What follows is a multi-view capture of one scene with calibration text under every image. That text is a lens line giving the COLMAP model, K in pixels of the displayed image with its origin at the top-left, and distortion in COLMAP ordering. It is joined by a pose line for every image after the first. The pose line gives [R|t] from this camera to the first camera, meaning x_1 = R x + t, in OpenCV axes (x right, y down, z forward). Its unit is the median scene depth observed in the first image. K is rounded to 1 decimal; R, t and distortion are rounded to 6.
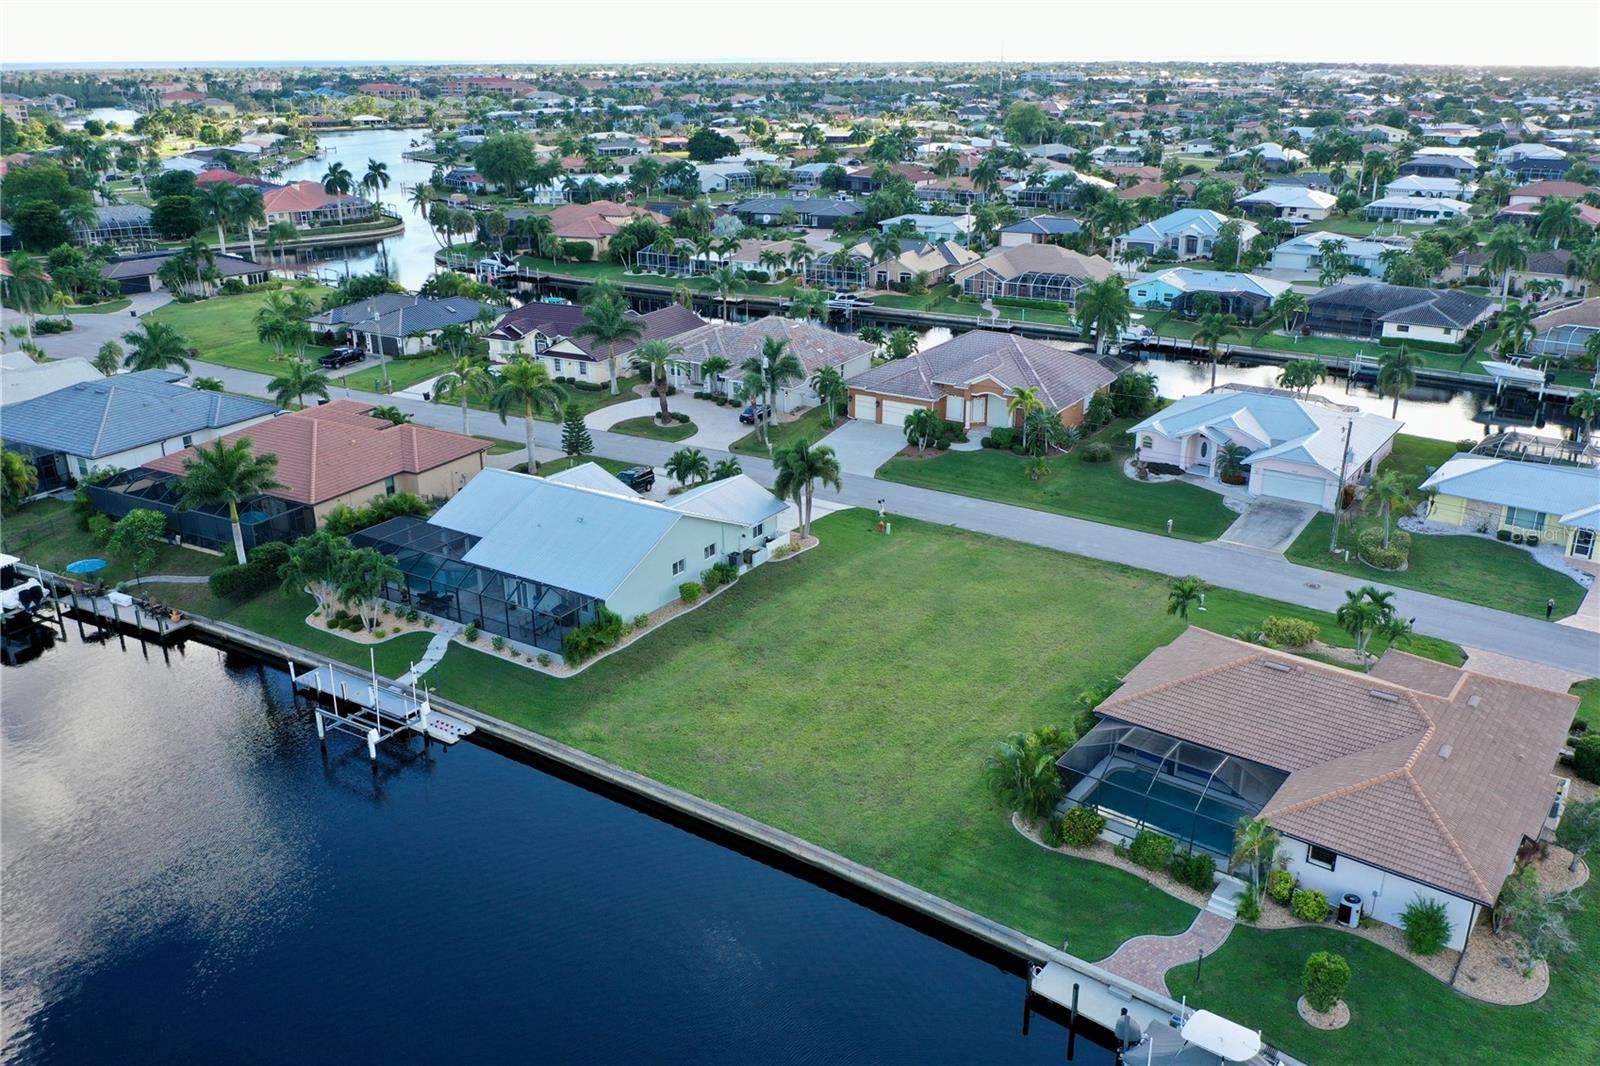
lens RADIAL K [[1244.4, 0, 796.3], [0, 1244.4, 606.0], [0, 0, 1]] dist [0.000043, -0.005974]
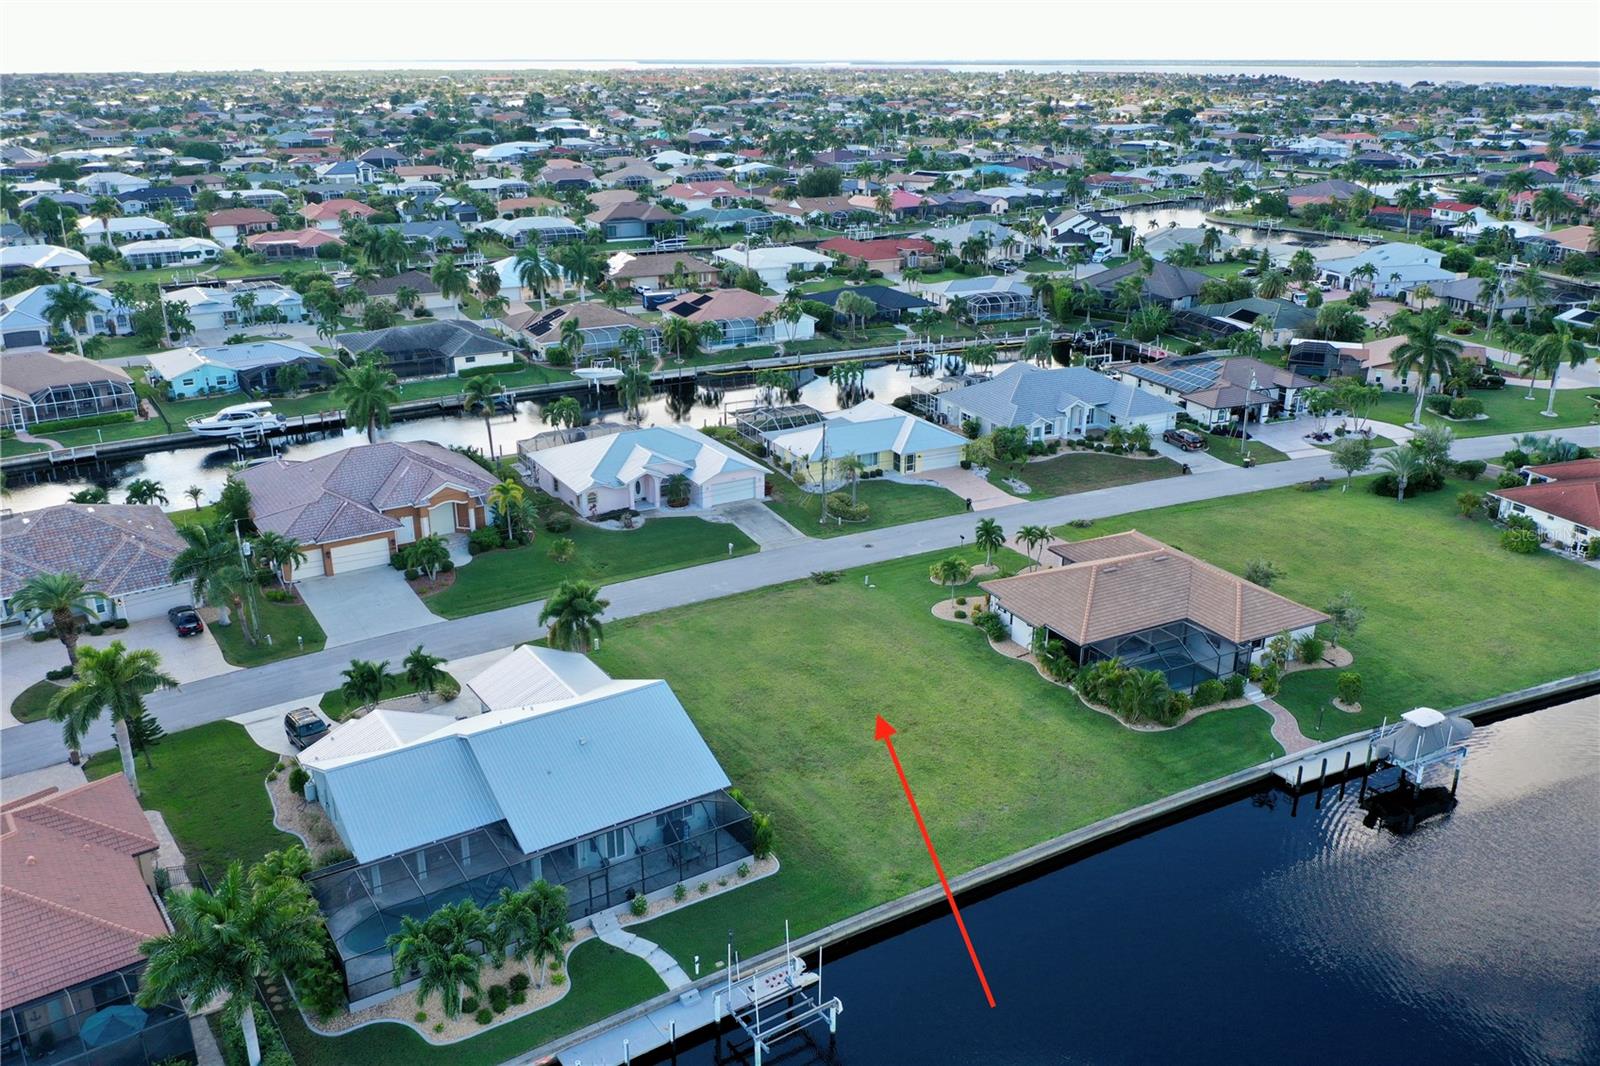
lens RADIAL K [[1296.2, 0, 800.0], [0, 1296.2, 533.0], [0, 0, 1]] dist [-0.007909, -0.001019]
pose [[0.406939, -0.312870, 0.858203, -0.729706], [0.368887, 0.915783, 0.158944, -0.251810], [-0.835657, 0.251900, 0.488082, 0.347819]]
